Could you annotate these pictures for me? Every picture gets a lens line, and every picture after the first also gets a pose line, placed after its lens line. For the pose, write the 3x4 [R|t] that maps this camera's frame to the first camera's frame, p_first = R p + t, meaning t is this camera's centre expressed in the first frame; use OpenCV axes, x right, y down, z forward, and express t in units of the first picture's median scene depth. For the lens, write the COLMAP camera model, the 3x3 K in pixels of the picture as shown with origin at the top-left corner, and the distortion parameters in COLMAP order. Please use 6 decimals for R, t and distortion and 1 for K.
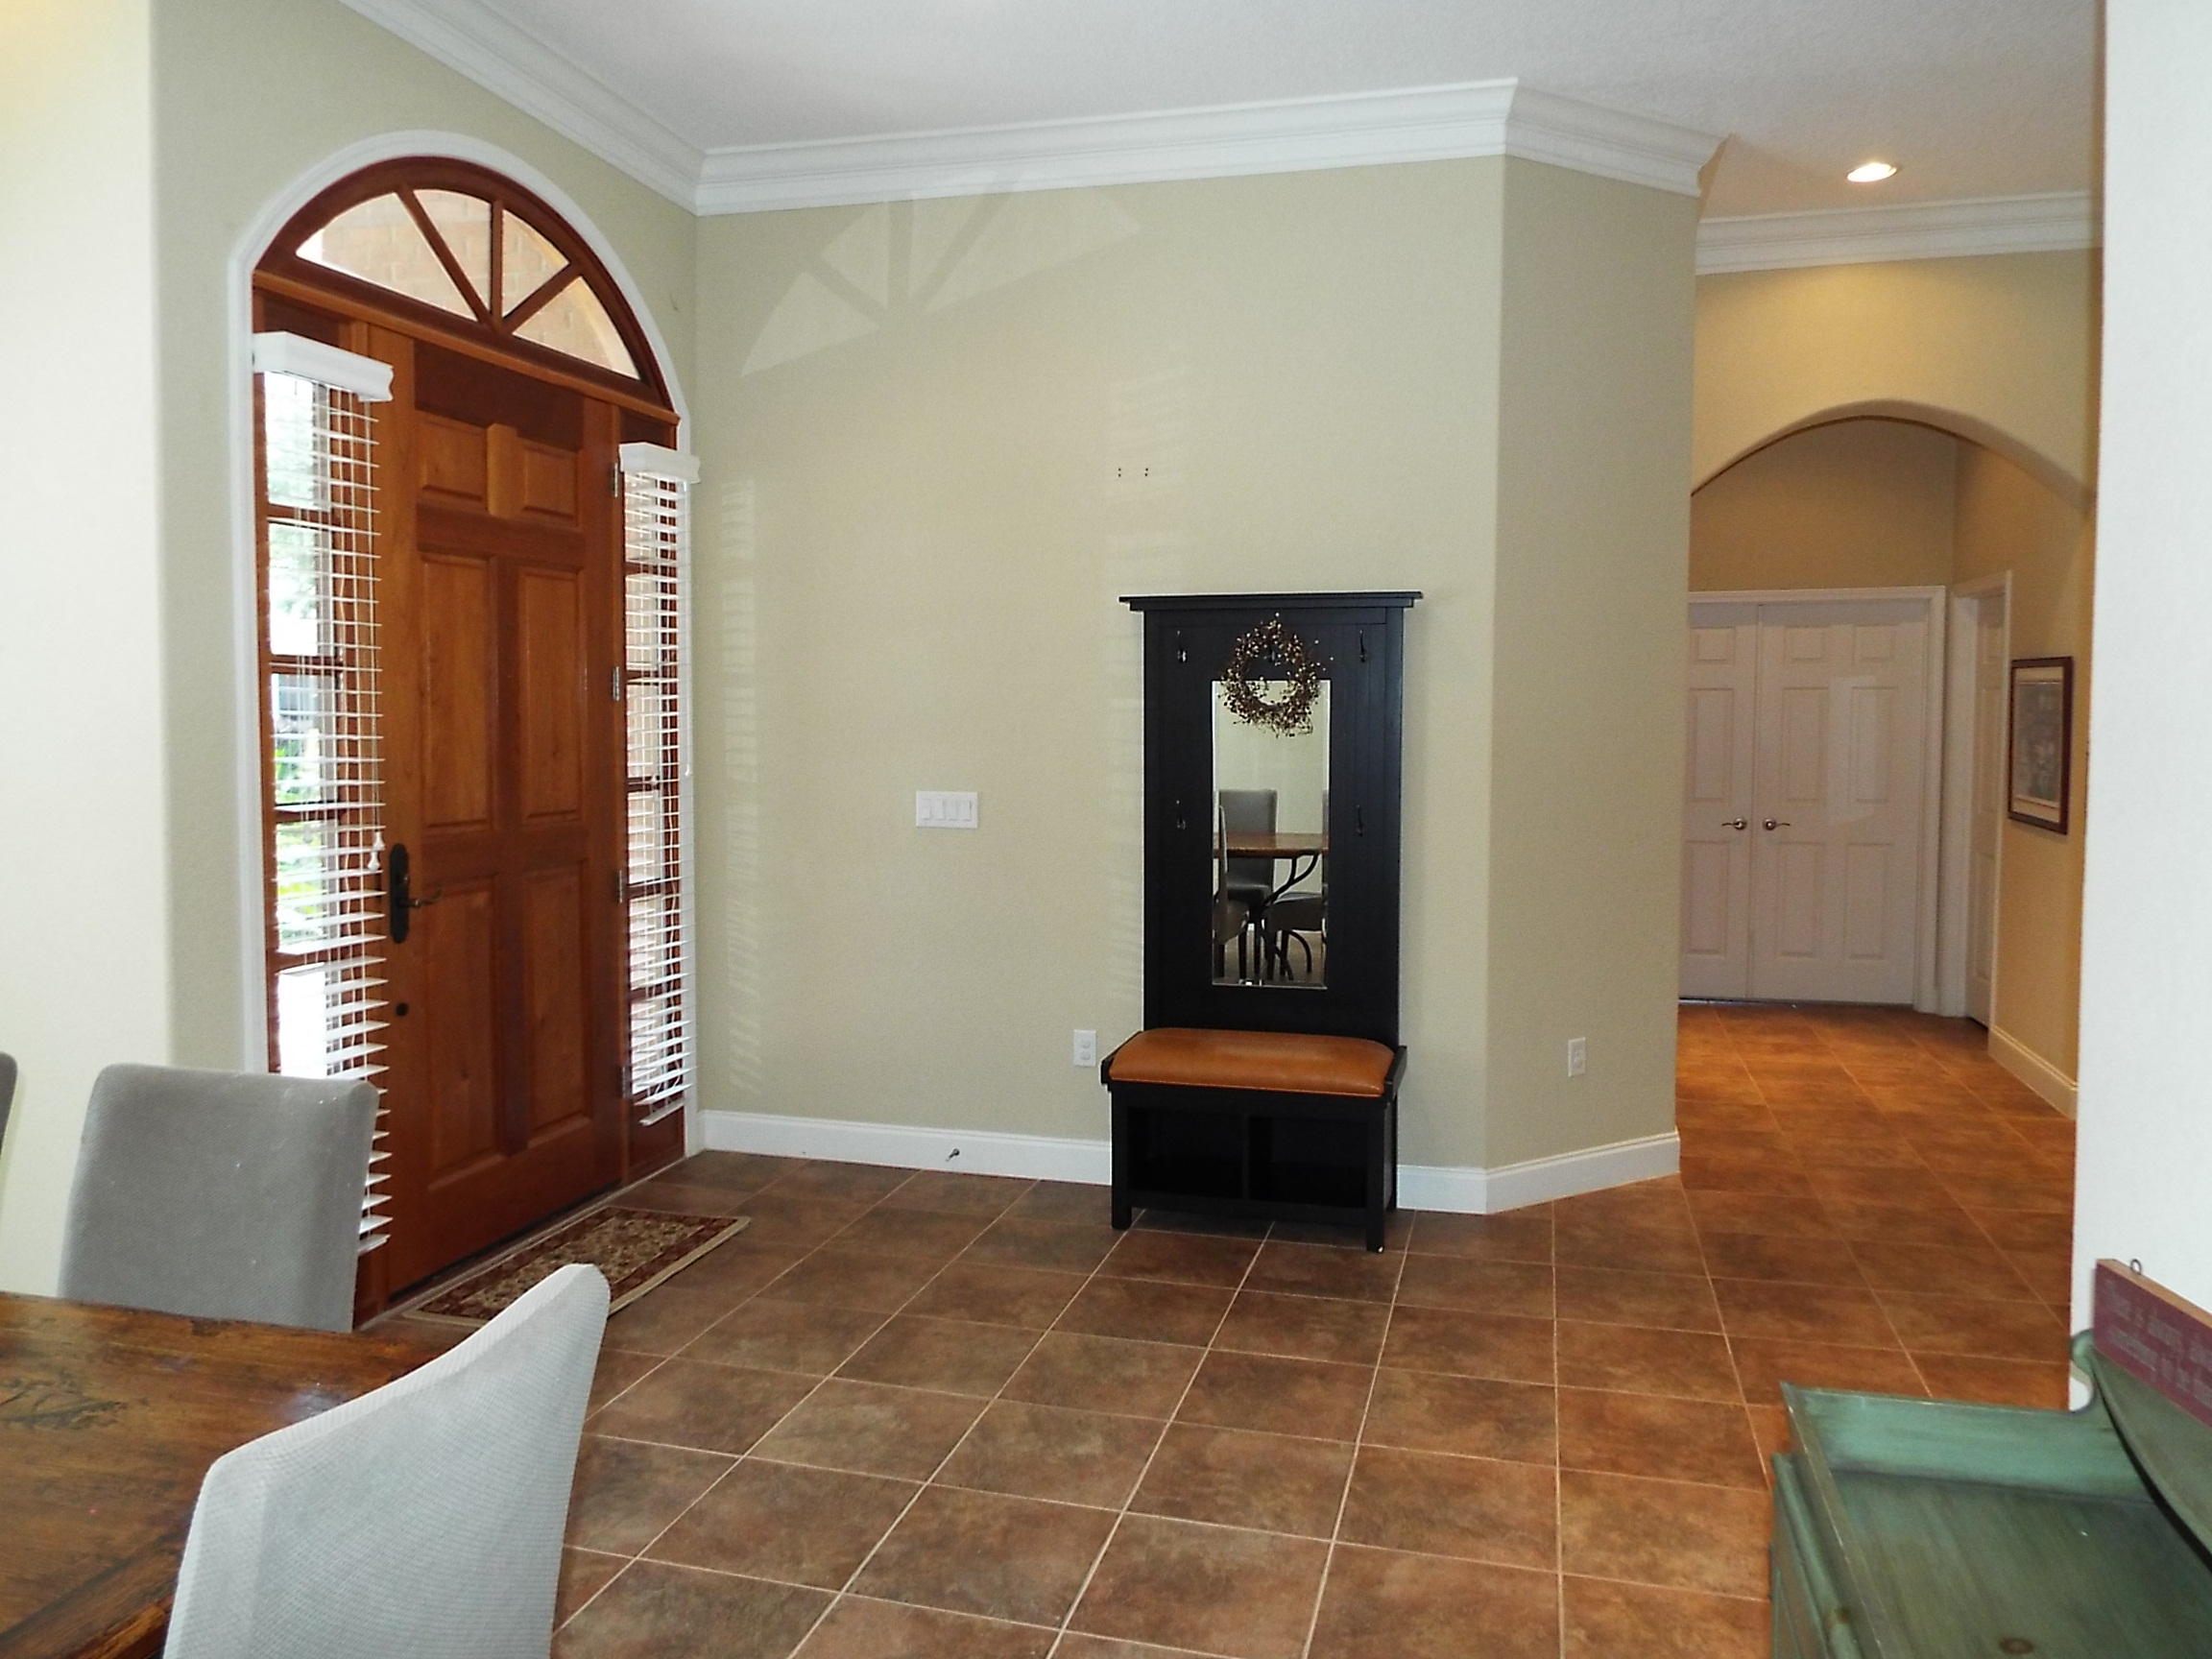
lens RADIAL K [[1595.0, 0, 1117.8], [0, 1595.0, 820.8], [0, 0, 1]] dist [-0.025275, 0.003375]
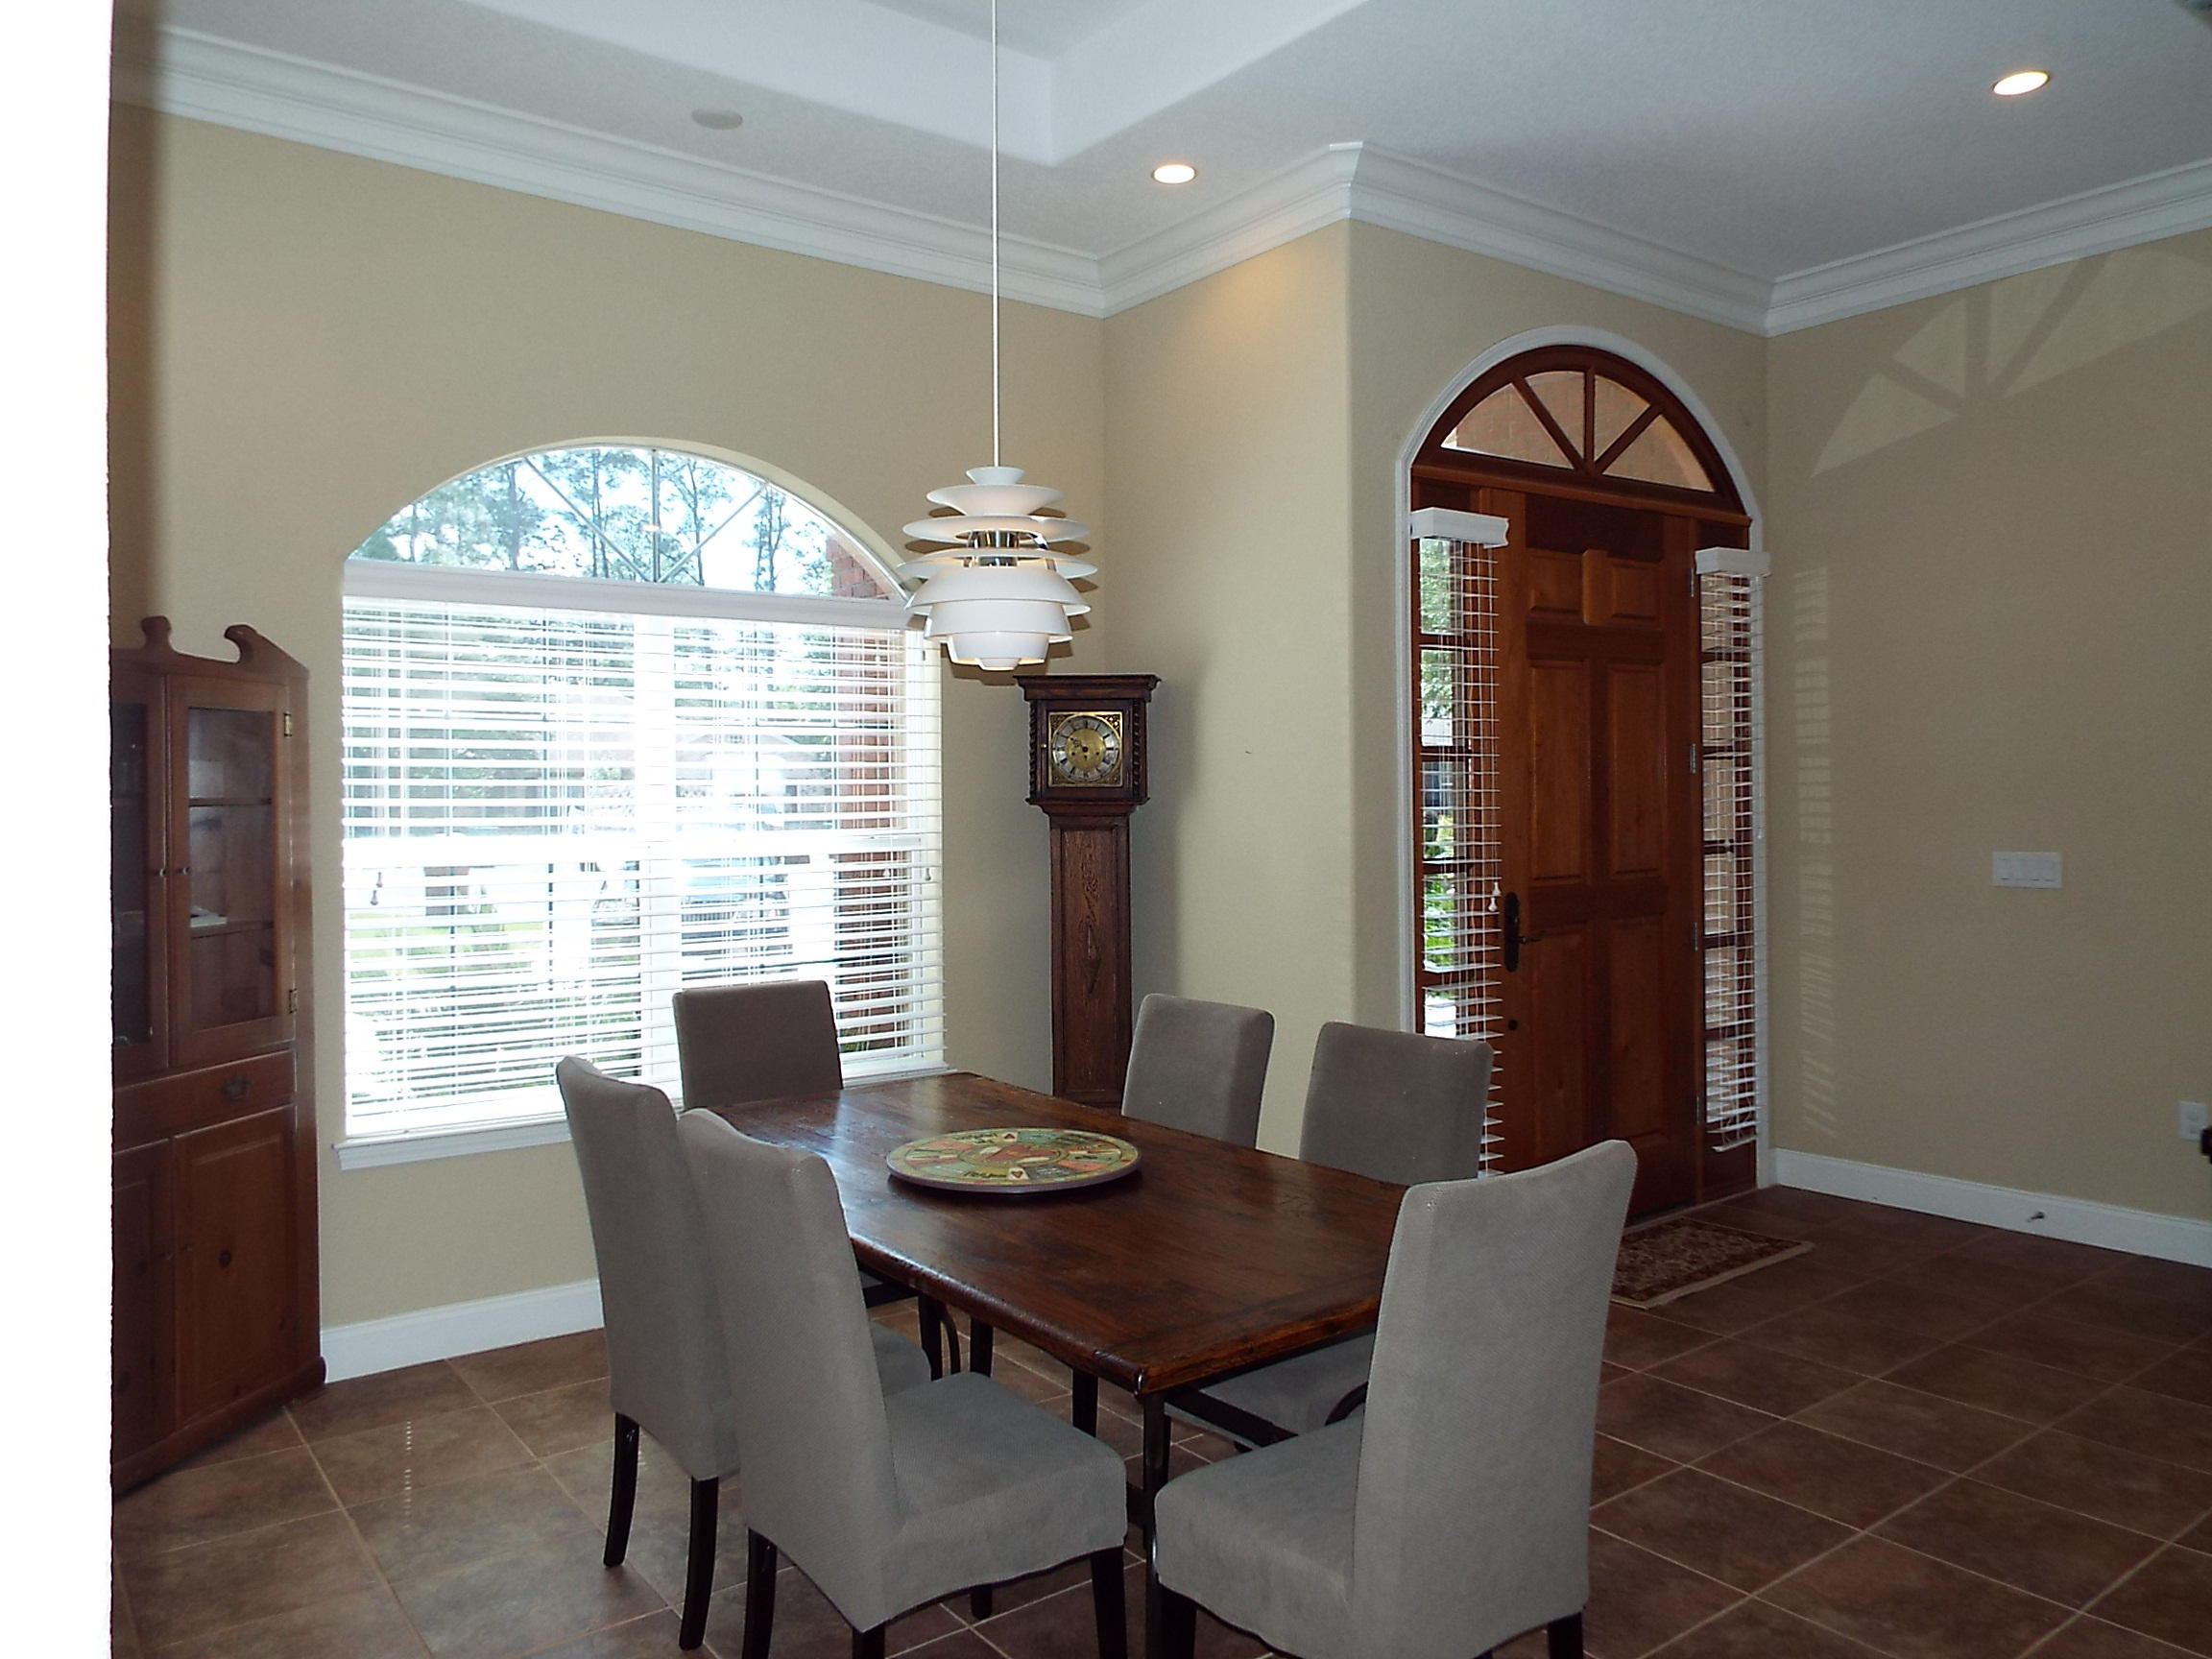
lens RADIAL K [[1615.3, 0, 1112.4], [0, 1615.3, 834.1], [0, 0, 1]] dist [0.001110, 0.048026]
pose [[0.784600, -0.008075, -0.619949, 0.094044], [-0.016463, 0.999291, -0.033852, 0.017107], [0.619783, 0.036767, 0.783911, -0.203735]]
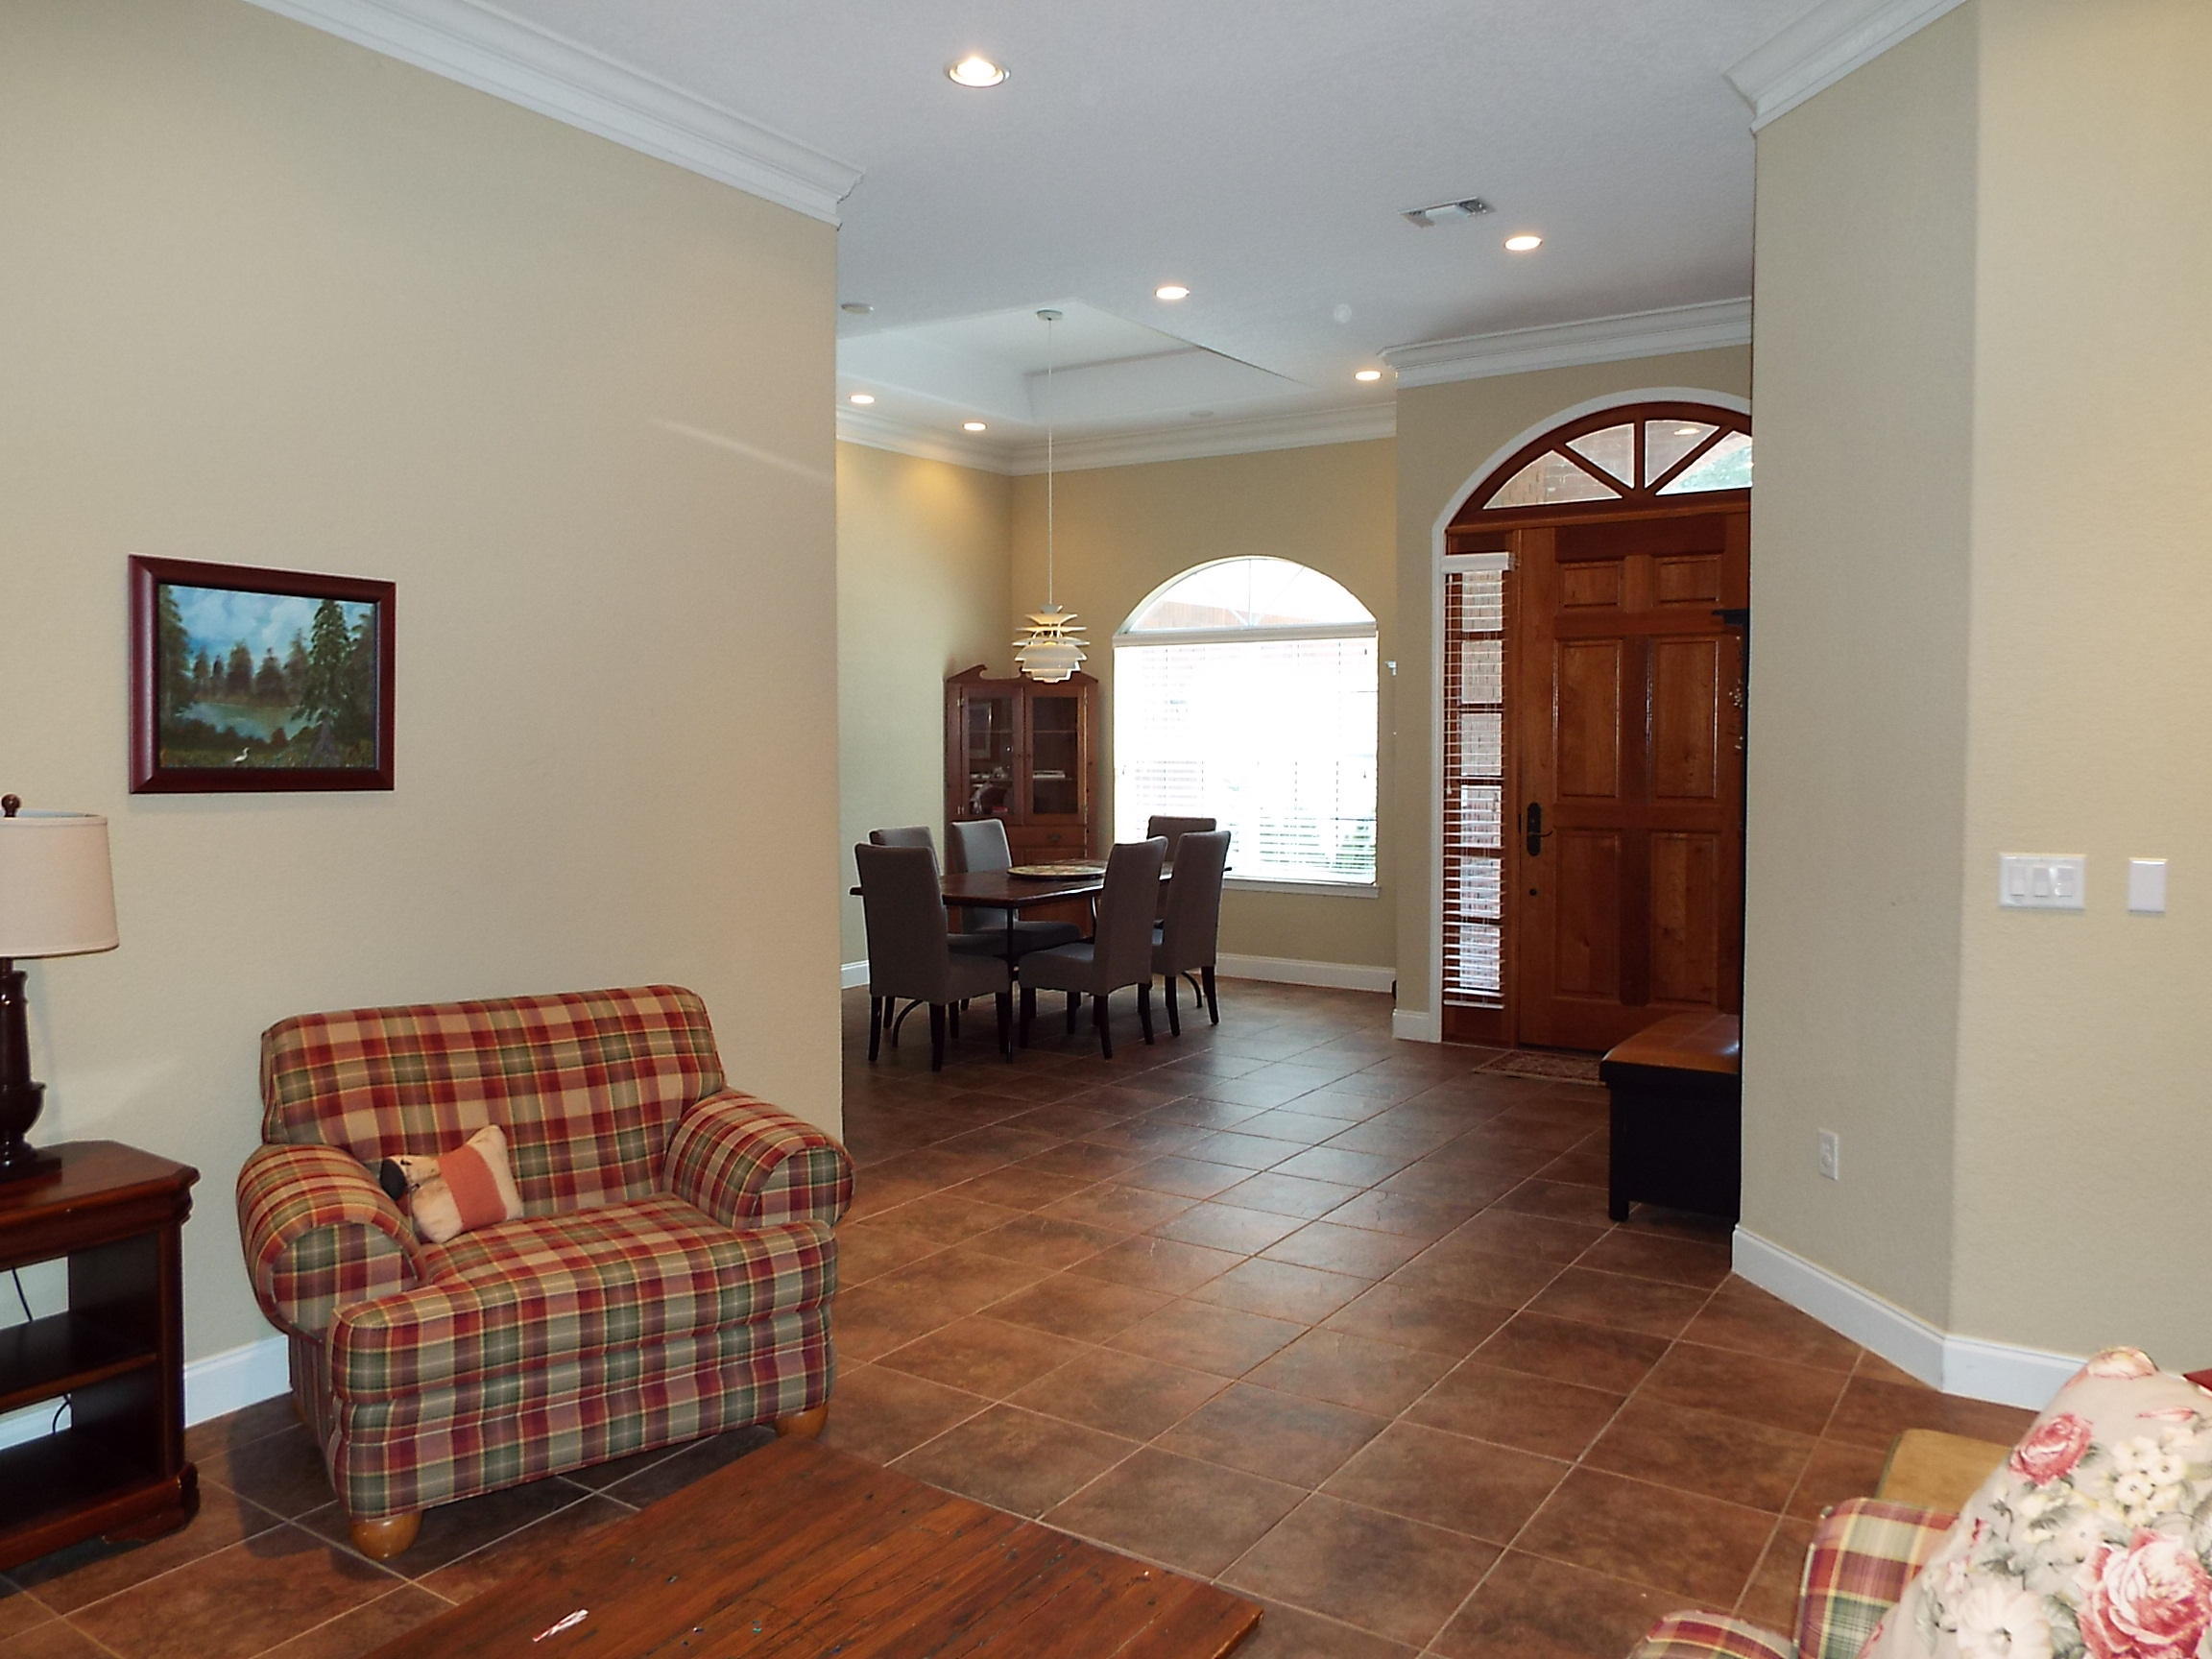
lens RADIAL K [[1594.6, 0, 1106.0], [0, 1594.6, 829.5], [0, 0, 1]] dist [-0.022277, 0.045107]
pose [[-0.337605, 0.050349, -0.939940, 1.437261], [-0.061793, 0.995229, 0.075505, -0.062775], [0.939257, 0.083572, -0.332883, 1.129352]]
